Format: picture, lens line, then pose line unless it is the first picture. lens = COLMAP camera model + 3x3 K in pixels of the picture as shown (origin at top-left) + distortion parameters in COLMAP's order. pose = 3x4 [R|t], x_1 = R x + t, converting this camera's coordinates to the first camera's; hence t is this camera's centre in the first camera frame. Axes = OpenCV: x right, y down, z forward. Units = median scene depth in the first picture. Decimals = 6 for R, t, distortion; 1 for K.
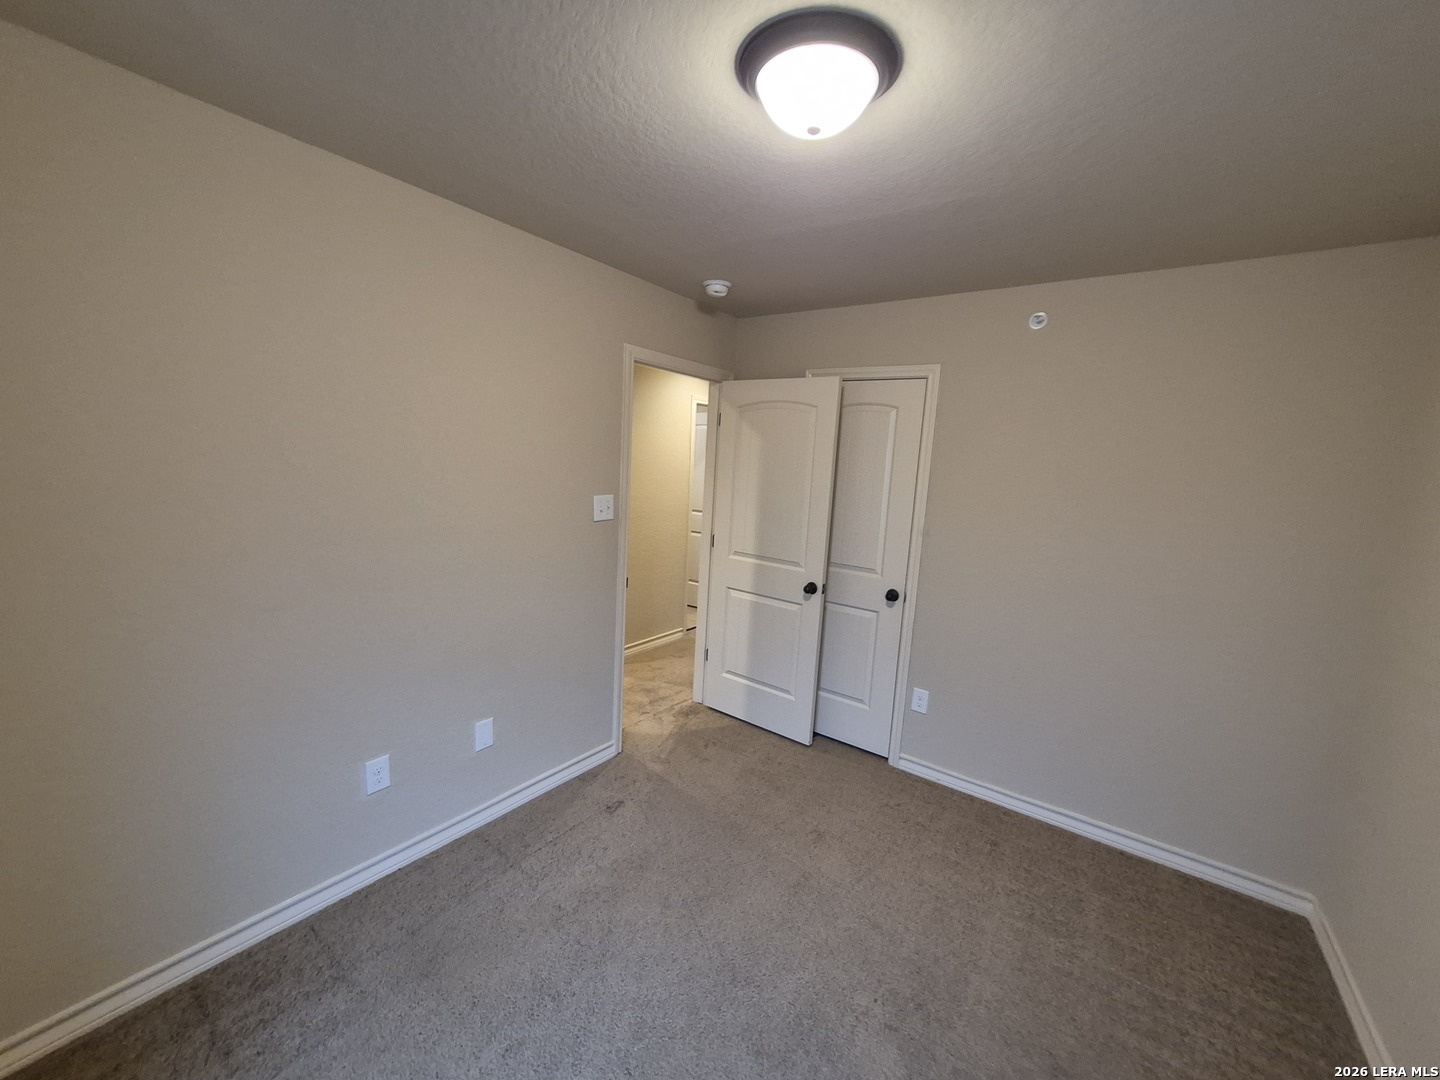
lens RADIAL K [[568.2, 0, 732.6], [0, 568.2, 538.9], [0, 0, 1]] dist [0.003864, -0.000588]
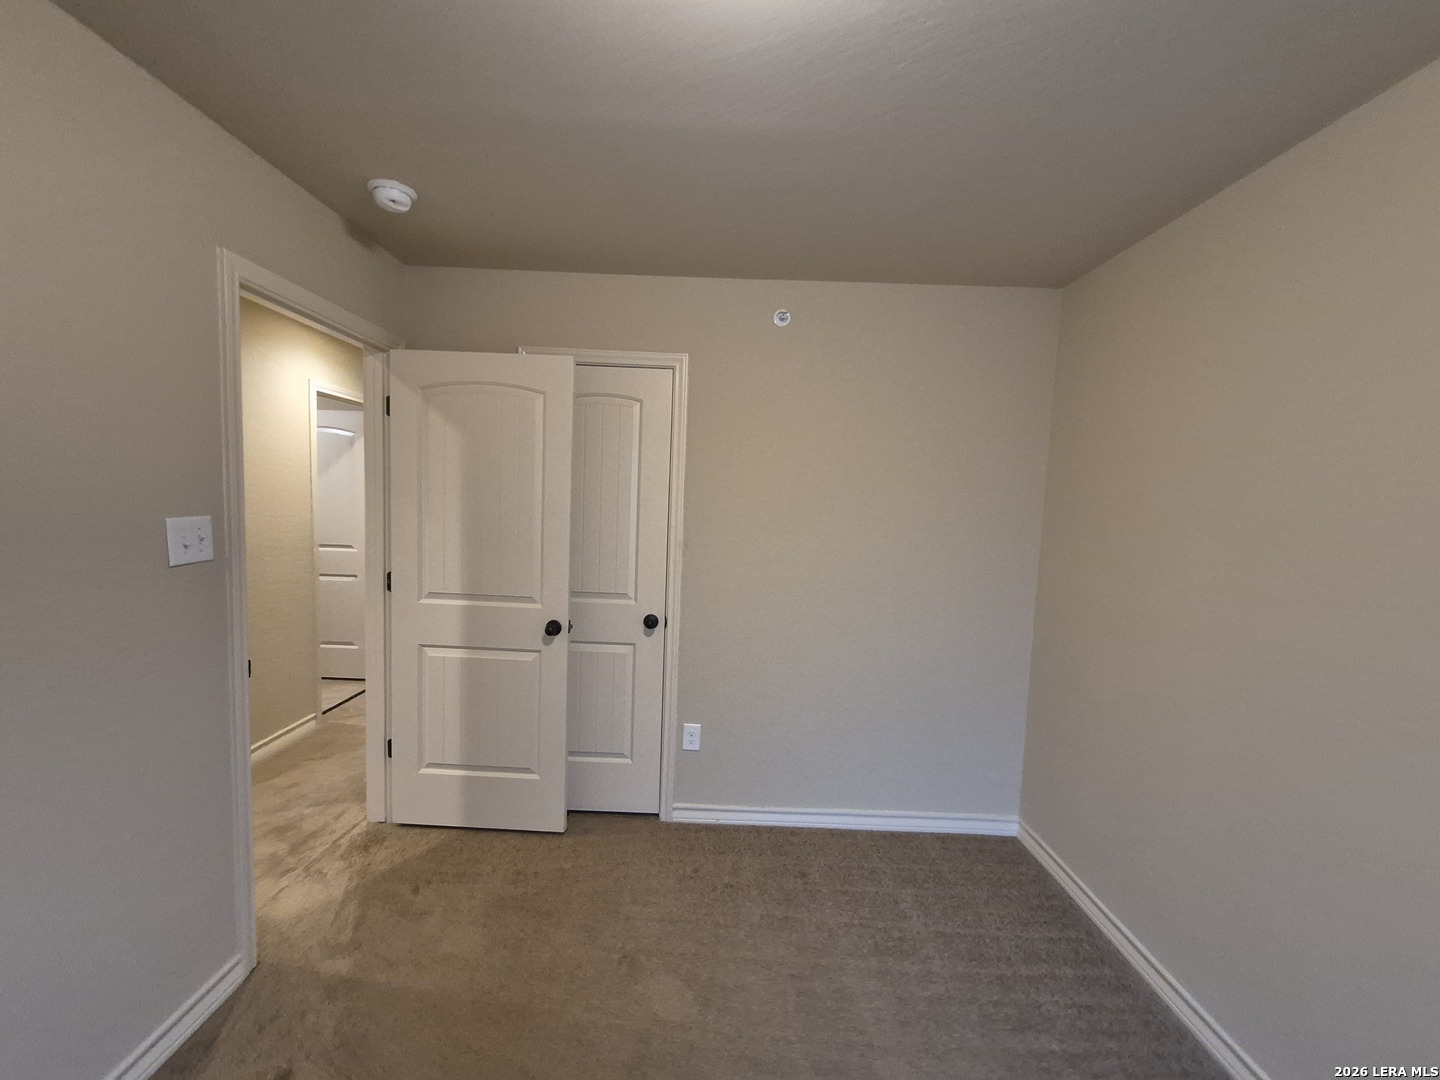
lens RADIAL K [[568.2, 0, 726.4], [0, 568.2, 542.5], [0, 0, 1]] dist [0.003864, -0.000588]
pose [[0.821528, -0.070630, 0.565776, -0.096251], [0.090929, 0.995828, -0.007715, -0.001401], [-0.562871, 0.057784, 0.824523, 0.222887]]
